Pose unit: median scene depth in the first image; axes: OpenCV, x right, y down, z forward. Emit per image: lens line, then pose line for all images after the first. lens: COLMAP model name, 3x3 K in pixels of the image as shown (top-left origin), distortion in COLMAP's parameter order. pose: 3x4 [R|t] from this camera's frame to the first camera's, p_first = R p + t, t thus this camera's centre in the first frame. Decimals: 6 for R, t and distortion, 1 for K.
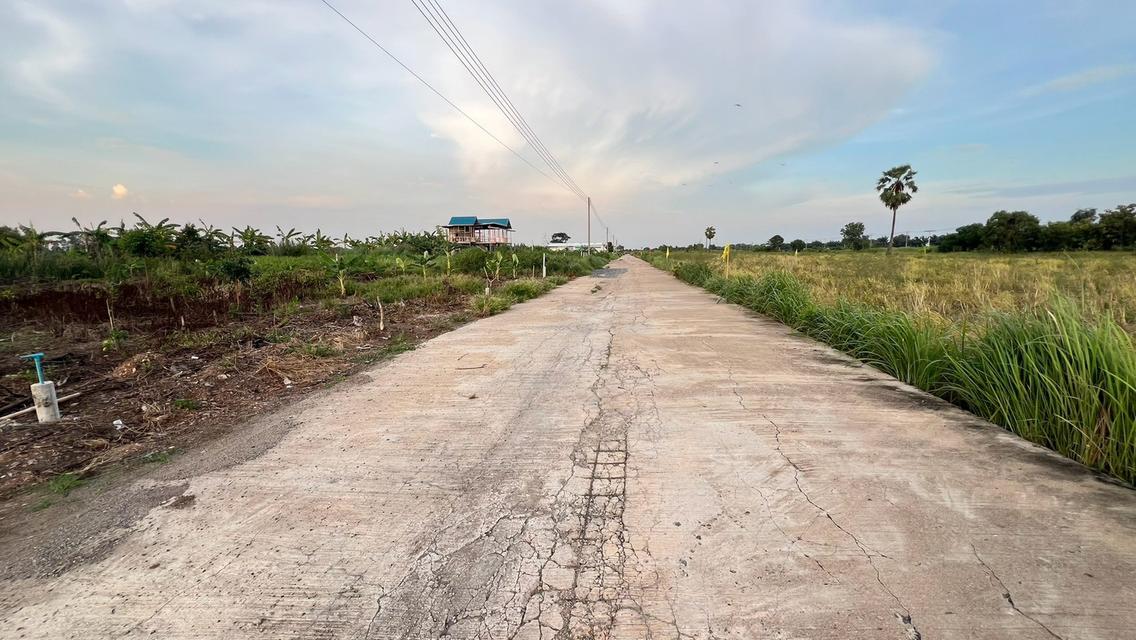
lens RADIAL K [[455.5, 0, 565.2], [0, 455.5, 317.5], [0, 0, 1]] dist [-0.000631, 0.000750]
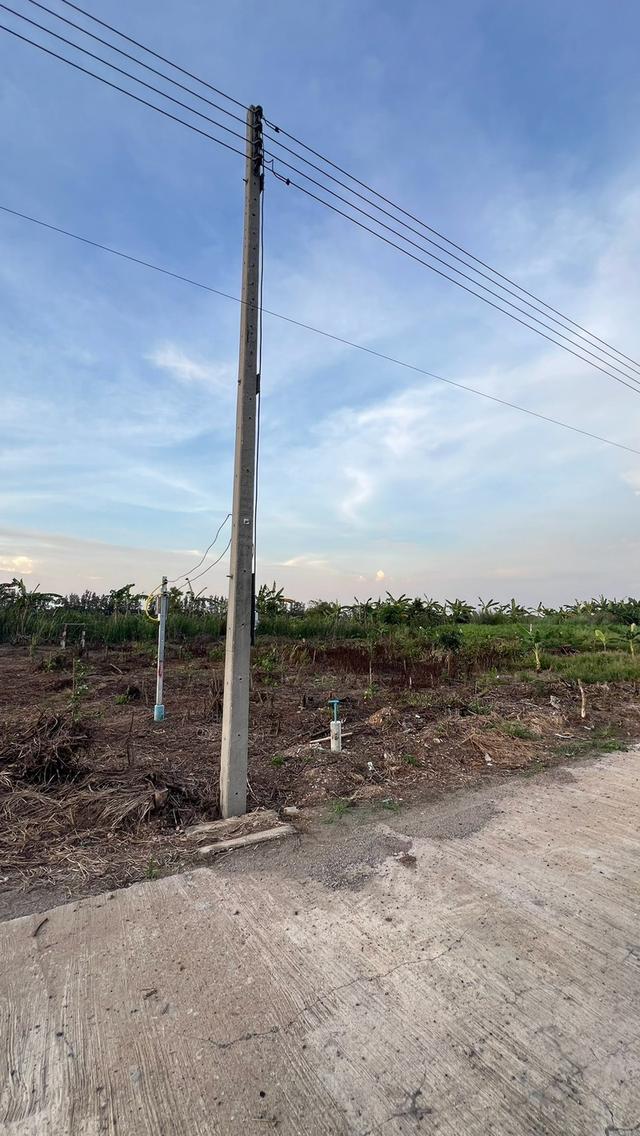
lens RADIAL K [[455.5, 0, 320.0], [0, 455.5, 568.0], [0, 0, 1]] dist [-0.000631, 0.000750]
pose [[0.629834, -0.077038, -0.772900, -0.003679], [-0.120923, 0.973211, -0.195543, -0.007104], [0.767259, 0.216621, 0.603646, -0.002937]]
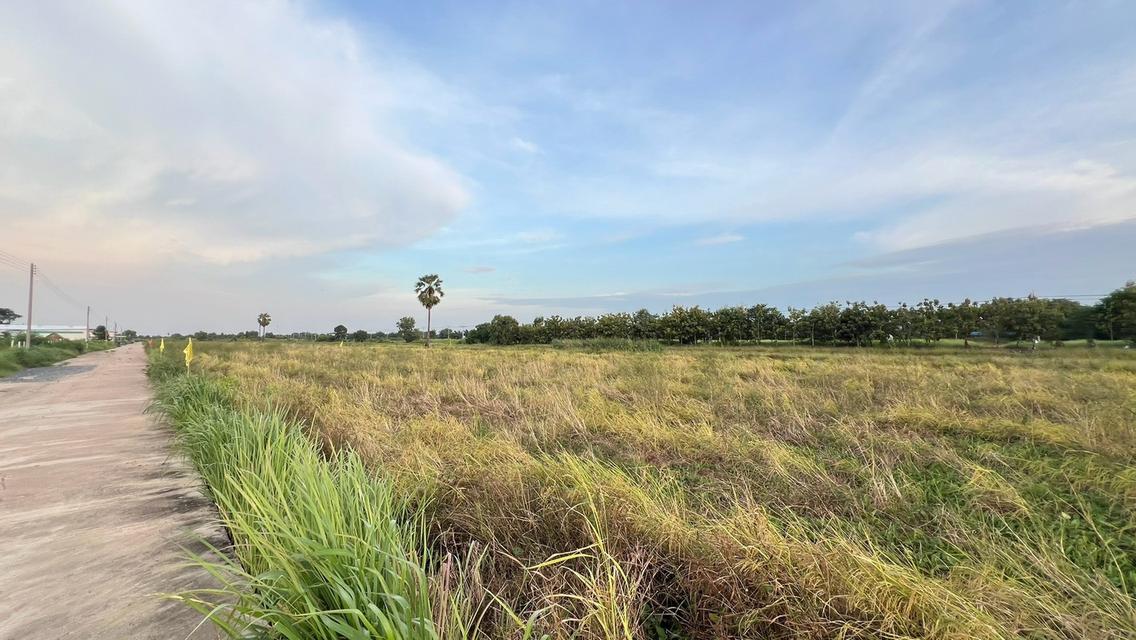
lens RADIAL K [[455.5, 0, 565.2], [0, 455.5, 317.5], [0, 0, 1]] dist [-0.000631, 0.000750]
pose [[0.637304, 0.051947, 0.768859, 0.078314], [0.098202, 0.984116, -0.147891, -0.001757], [-0.764329, 0.169755, 0.622080, -0.074130]]
